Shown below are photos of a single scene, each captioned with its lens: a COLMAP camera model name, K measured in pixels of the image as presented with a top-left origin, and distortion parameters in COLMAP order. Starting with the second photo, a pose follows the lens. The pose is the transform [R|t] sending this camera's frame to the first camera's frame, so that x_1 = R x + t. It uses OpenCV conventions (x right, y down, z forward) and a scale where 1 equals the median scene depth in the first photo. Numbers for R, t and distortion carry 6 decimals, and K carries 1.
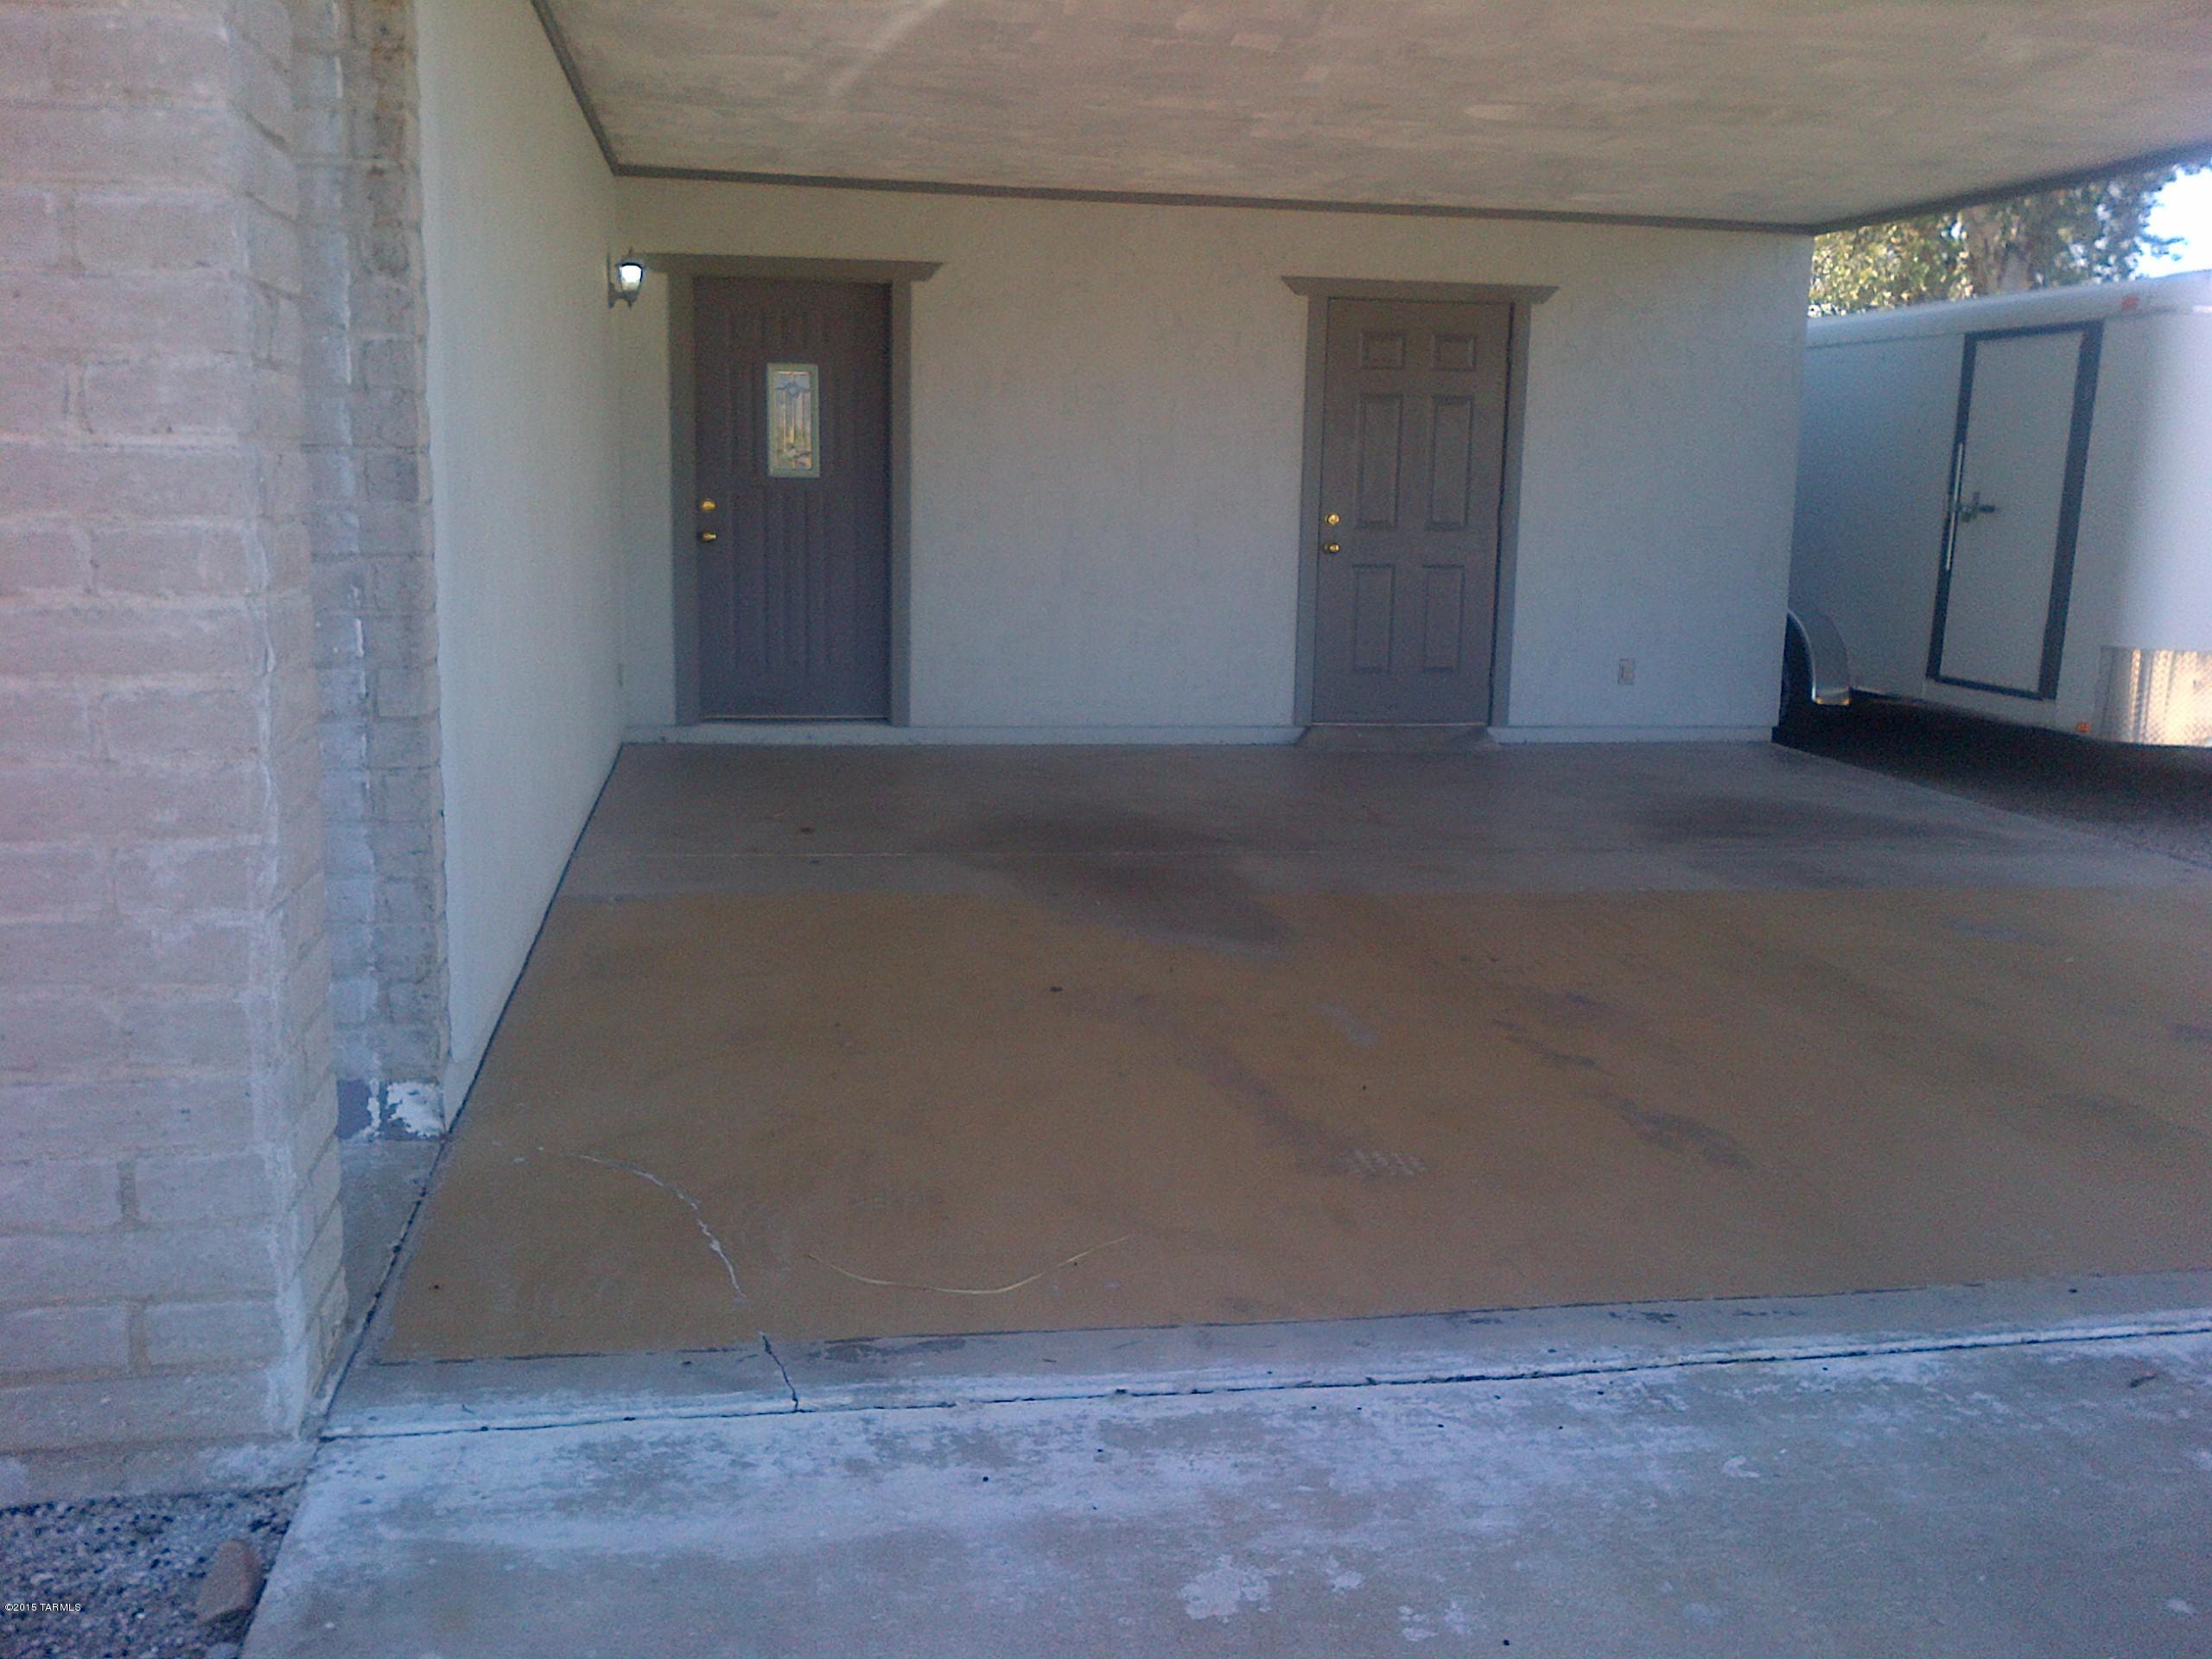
lens RADIAL K [[1975.1, 0, 1103.8], [0, 1975.1, 830.6], [0, 0, 1]] dist [0.010655, -0.055763]
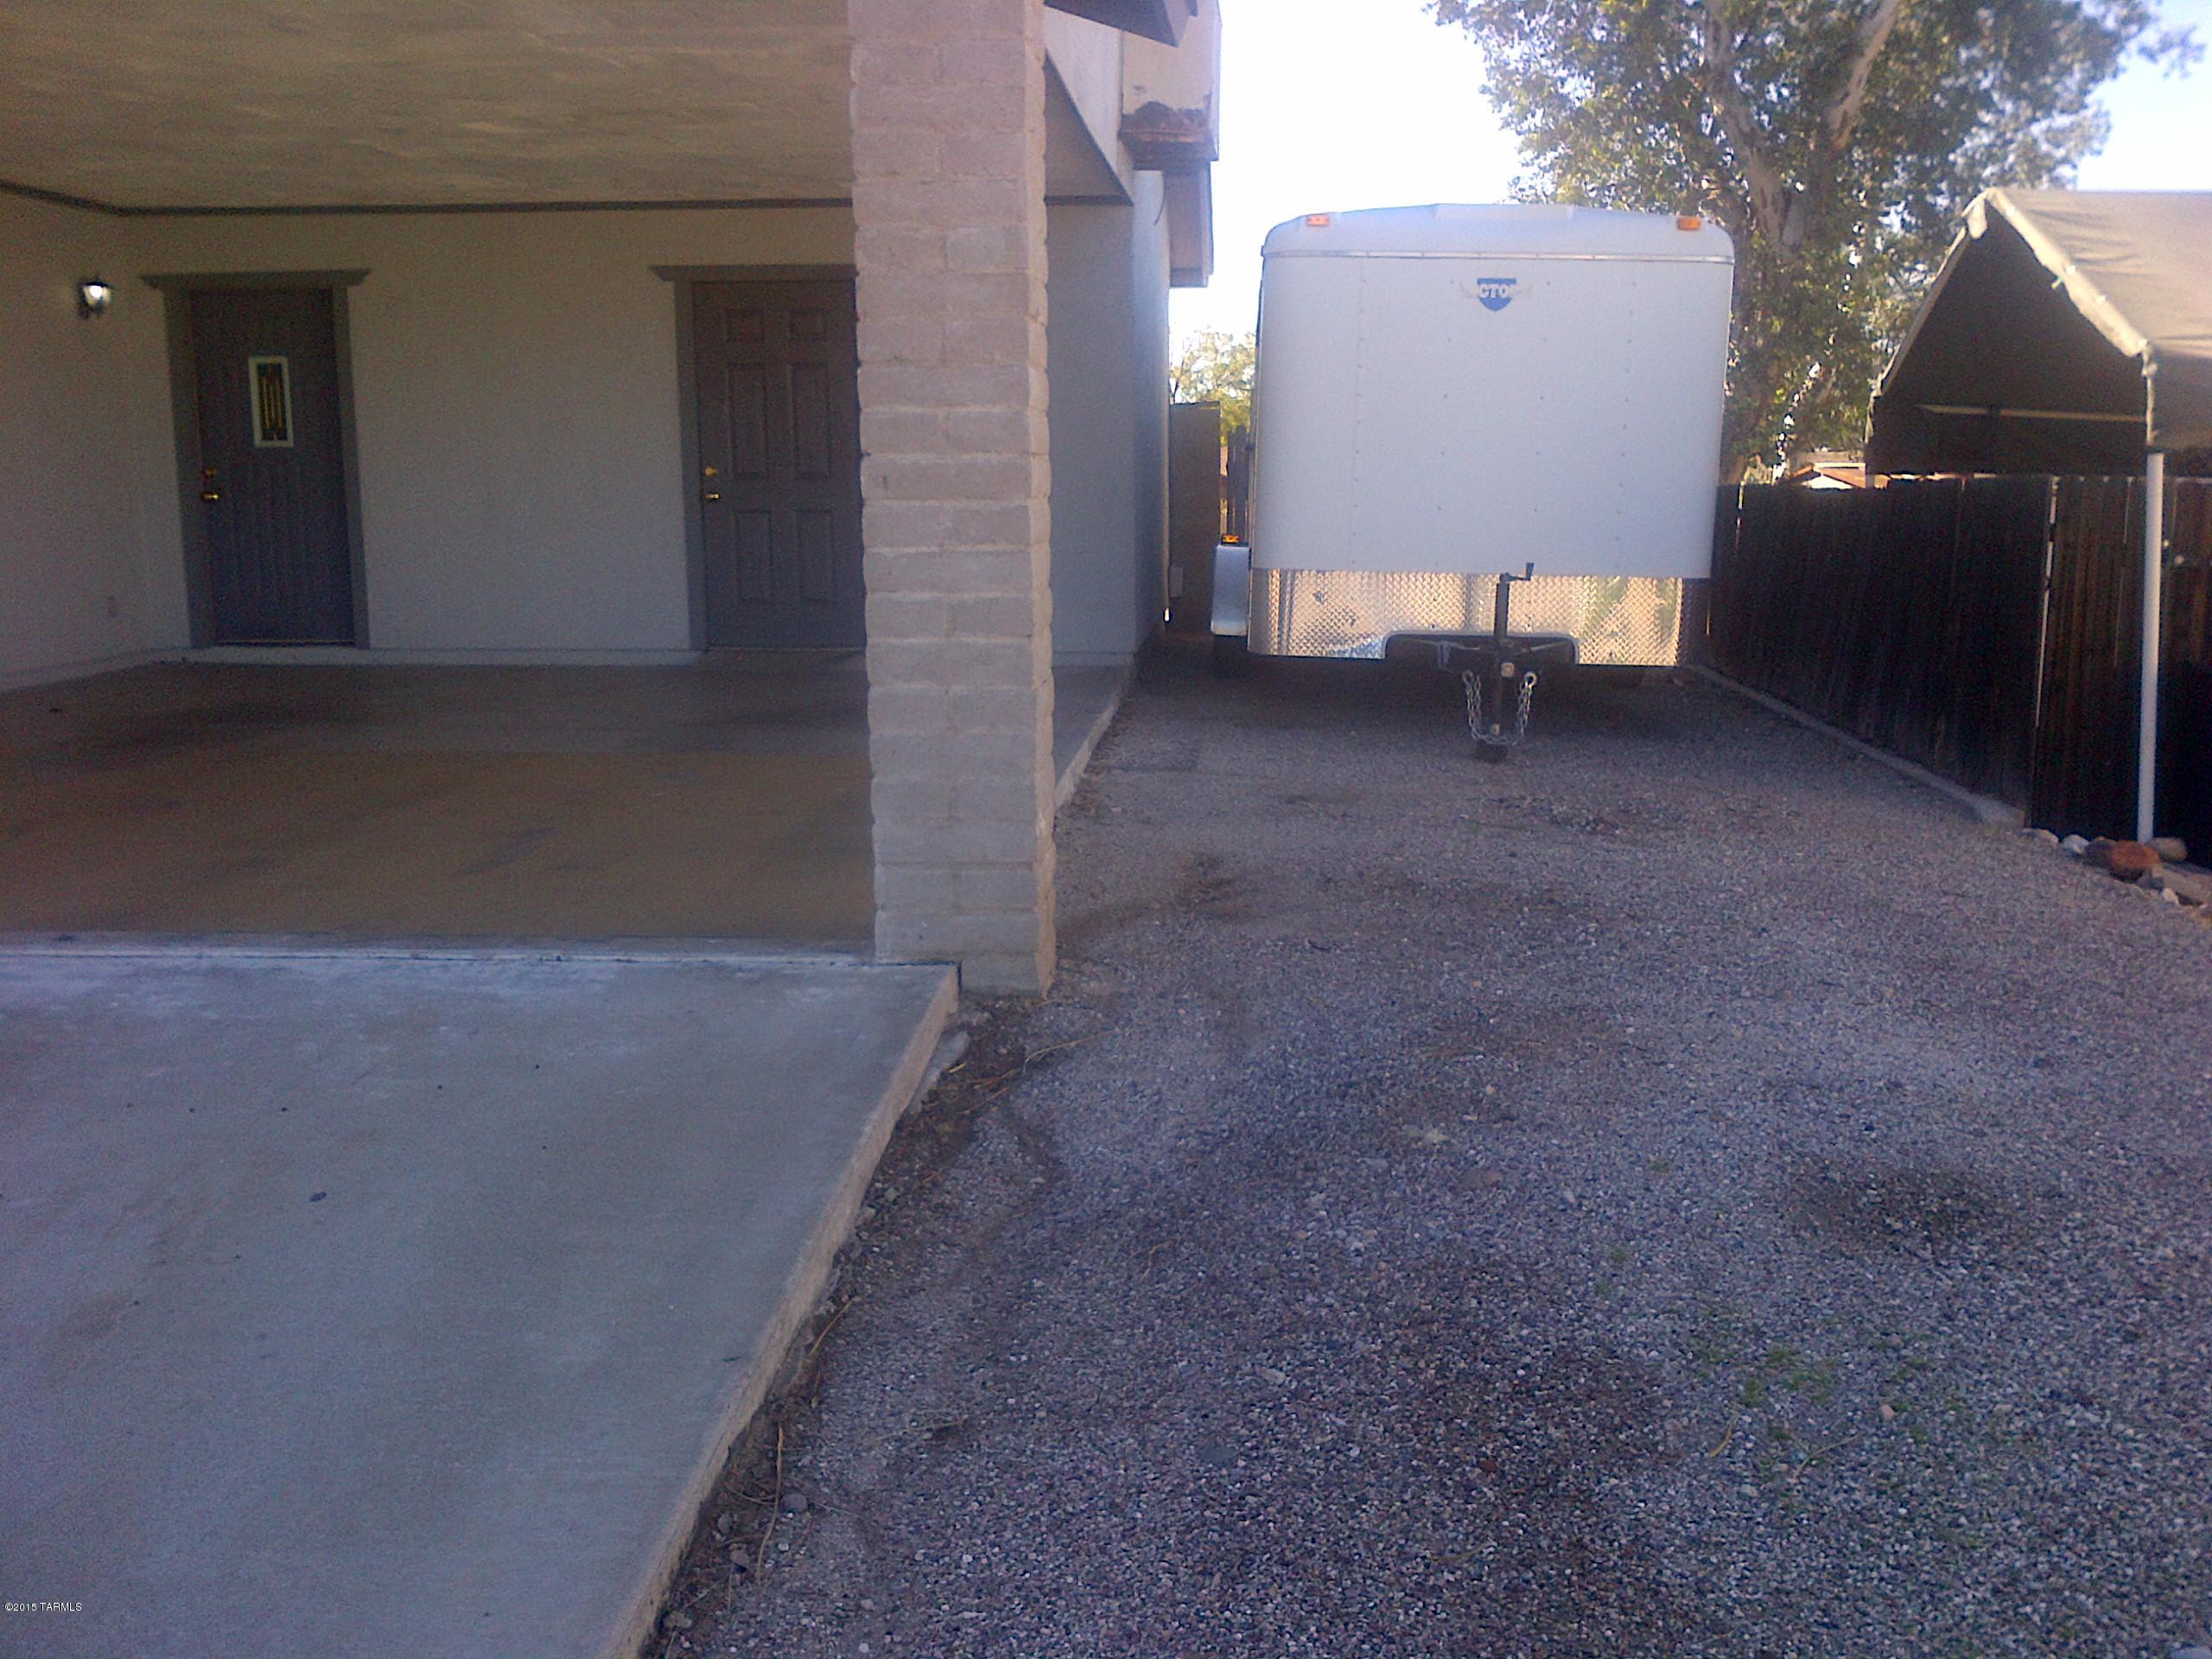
lens RADIAL K [[1975.1, 0, 1112.7], [0, 1975.1, 828.7], [0, 0, 1]] dist [0.010655, -0.055763]
pose [[0.971735, 0.018074, -0.235382, 0.642513], [-0.018228, 0.999833, 0.001519, 0.048474], [0.235370, 0.002814, 0.971902, -0.080867]]
